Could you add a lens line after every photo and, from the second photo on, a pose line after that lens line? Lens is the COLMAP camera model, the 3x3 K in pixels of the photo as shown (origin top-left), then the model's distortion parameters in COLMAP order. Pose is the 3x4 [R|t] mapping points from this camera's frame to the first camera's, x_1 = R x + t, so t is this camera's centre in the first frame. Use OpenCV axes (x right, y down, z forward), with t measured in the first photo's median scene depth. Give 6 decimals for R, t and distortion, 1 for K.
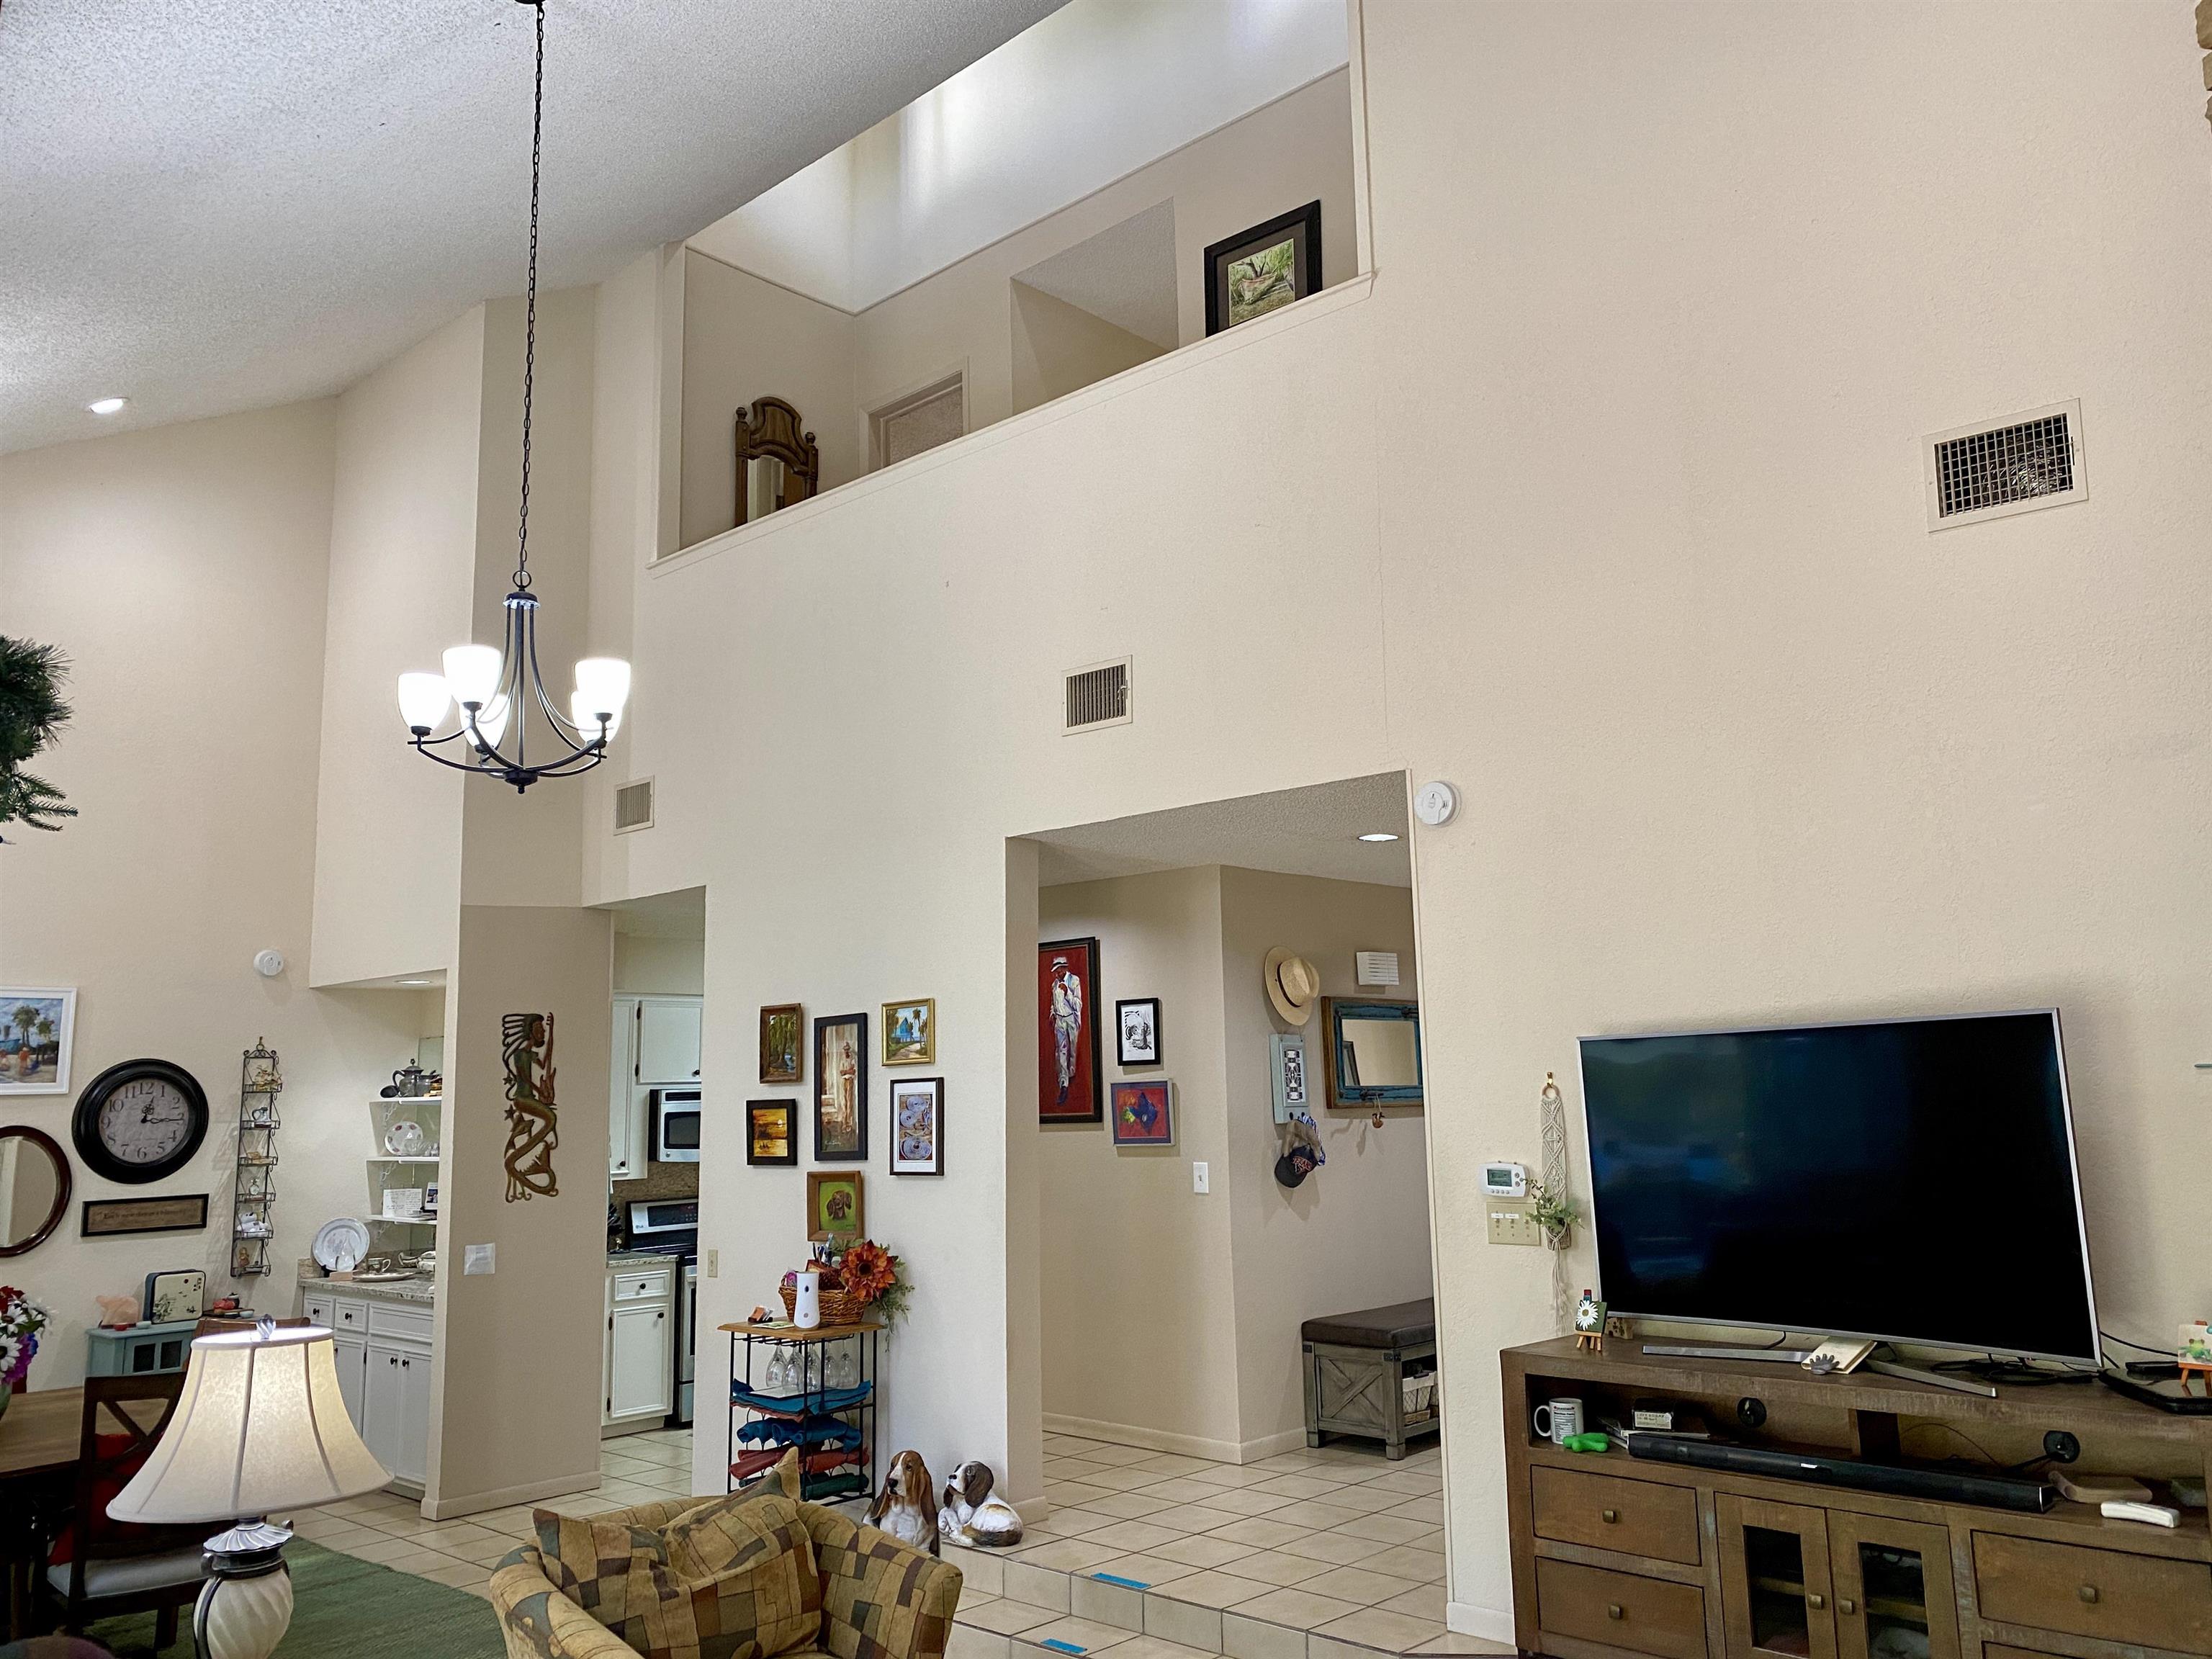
lens RADIAL K [[1713.4, 0, 1110.9], [0, 1713.4, 810.5], [0, 0, 1]] dist [0.027843, -0.023330]
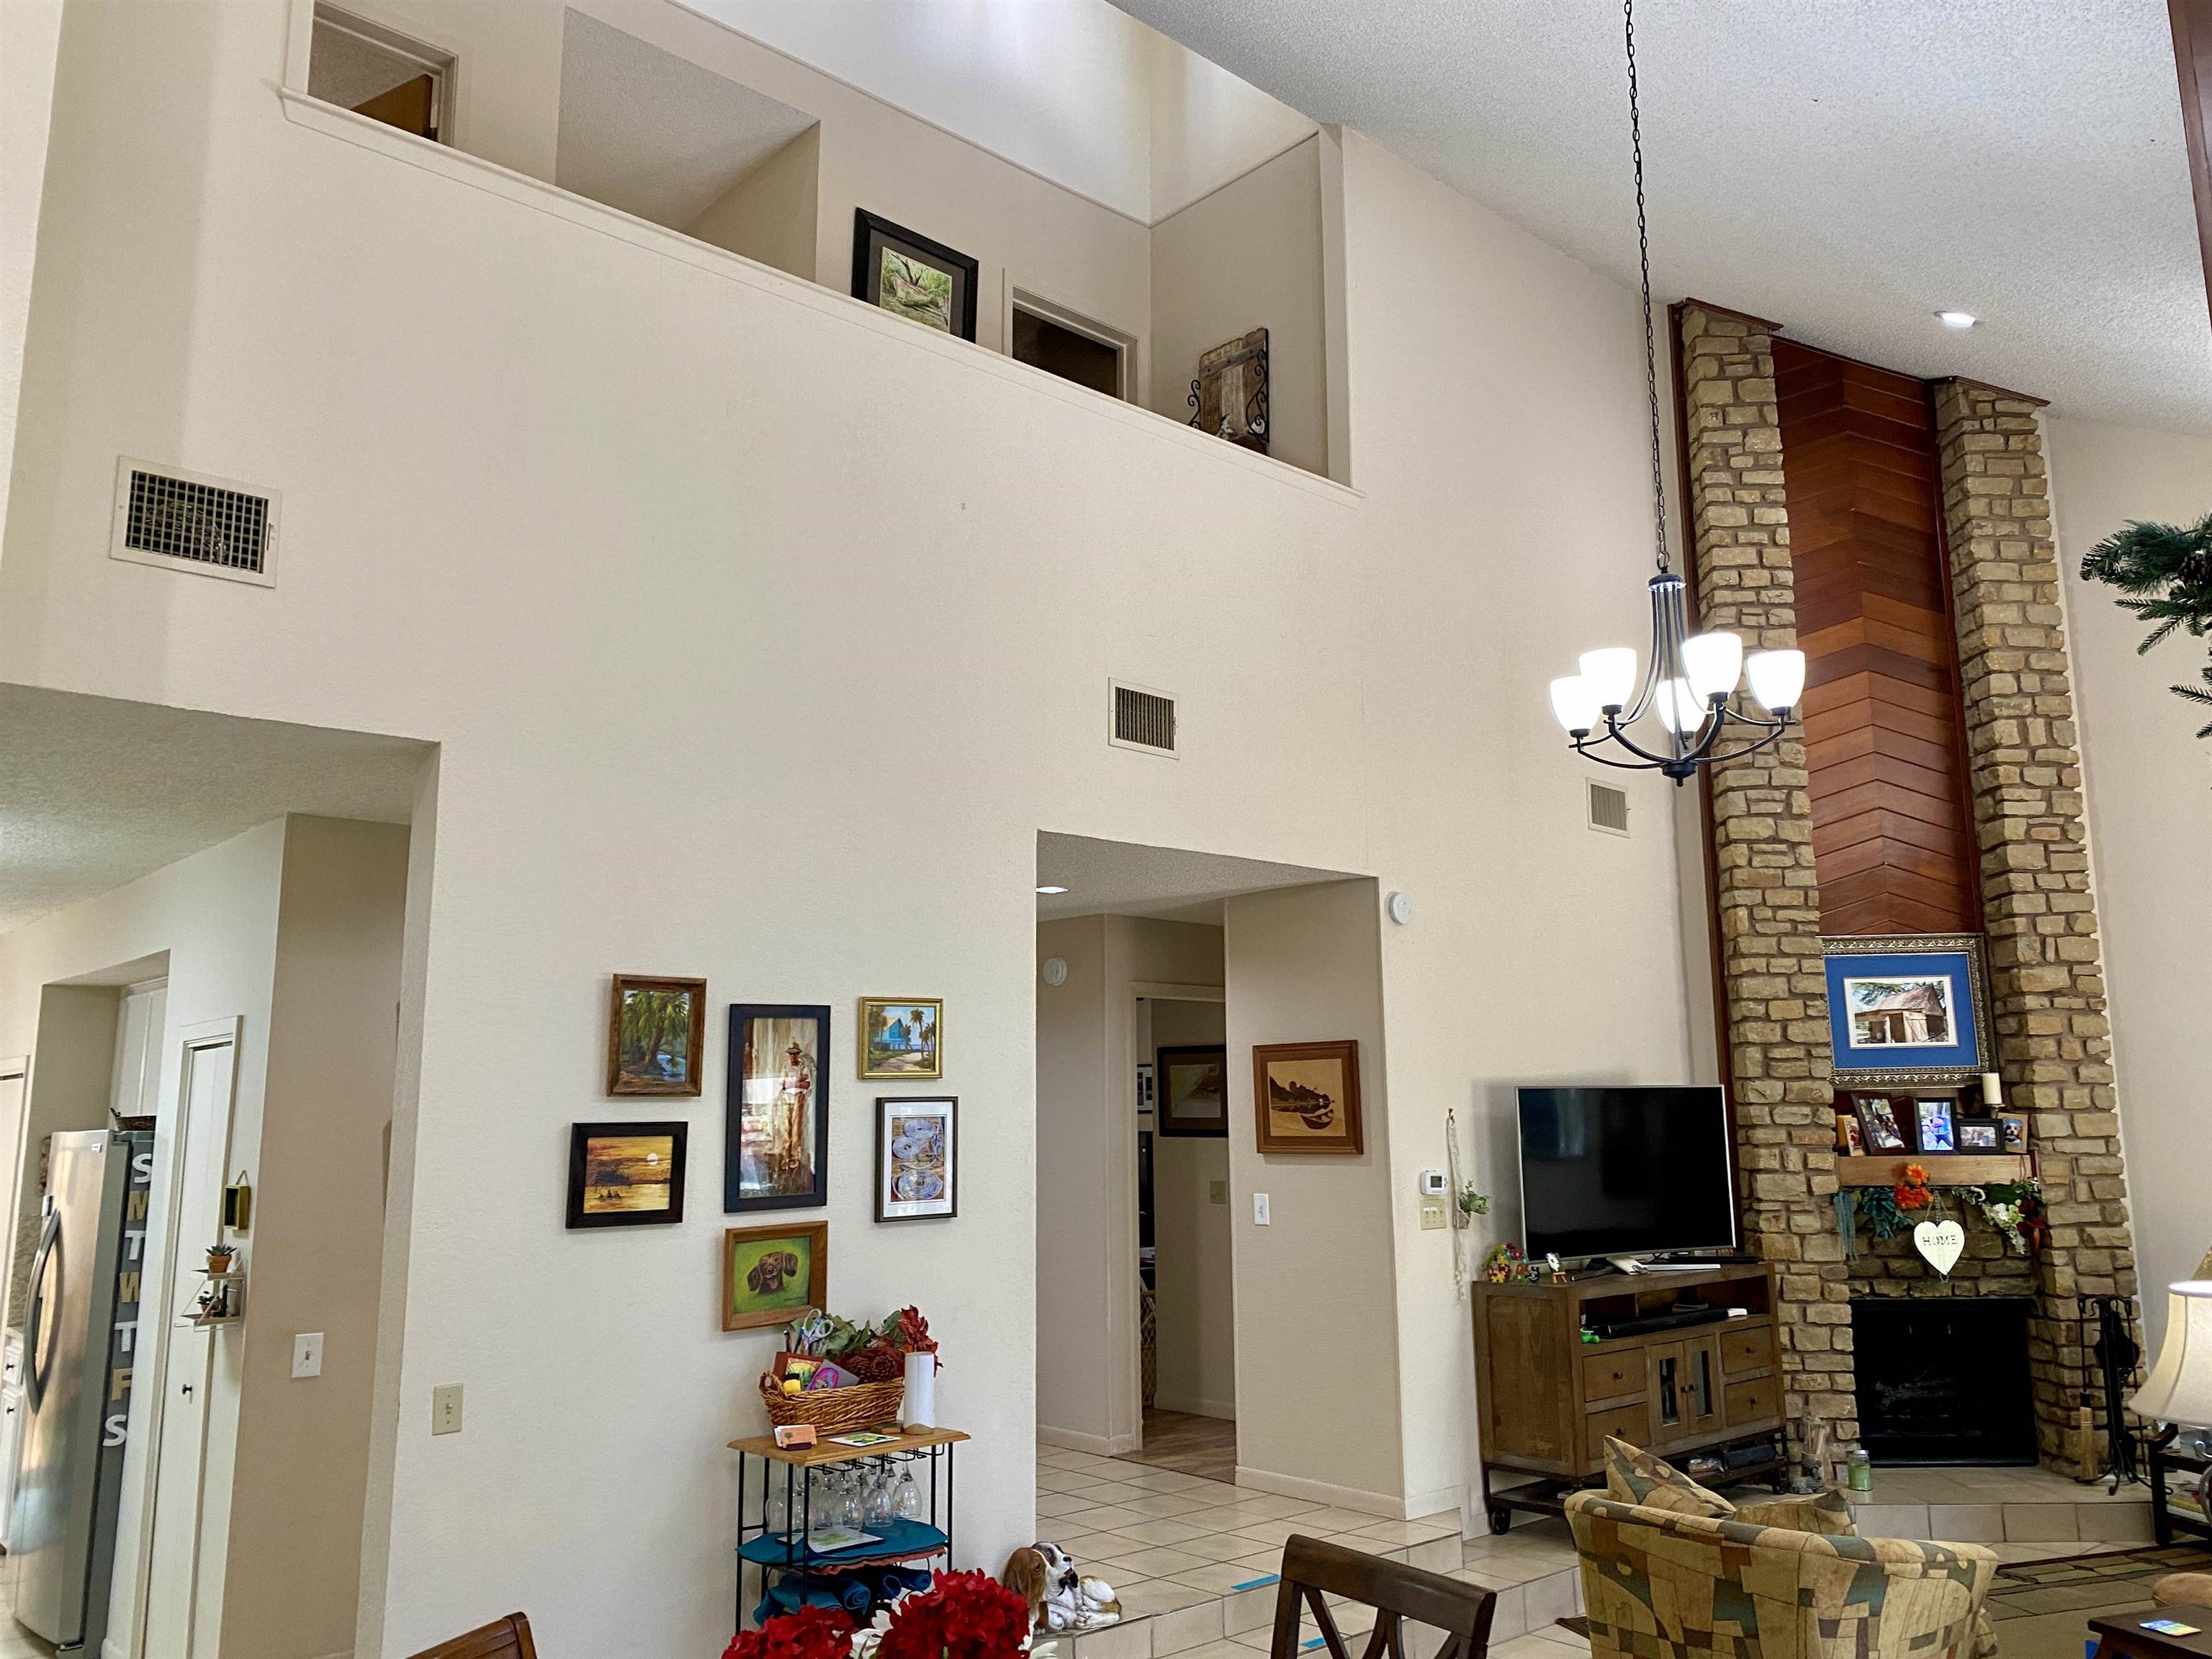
lens RADIAL K [[1713.4, 0, 1116.3], [0, 1713.4, 840.4], [0, 0, 1]] dist [0.027843, -0.023330]
pose [[0.084771, 0.183953, 0.979273, -0.863071], [-0.150731, 0.973867, -0.169889, 0.154281], [-0.984934, -0.133205, 0.110283, 0.800147]]
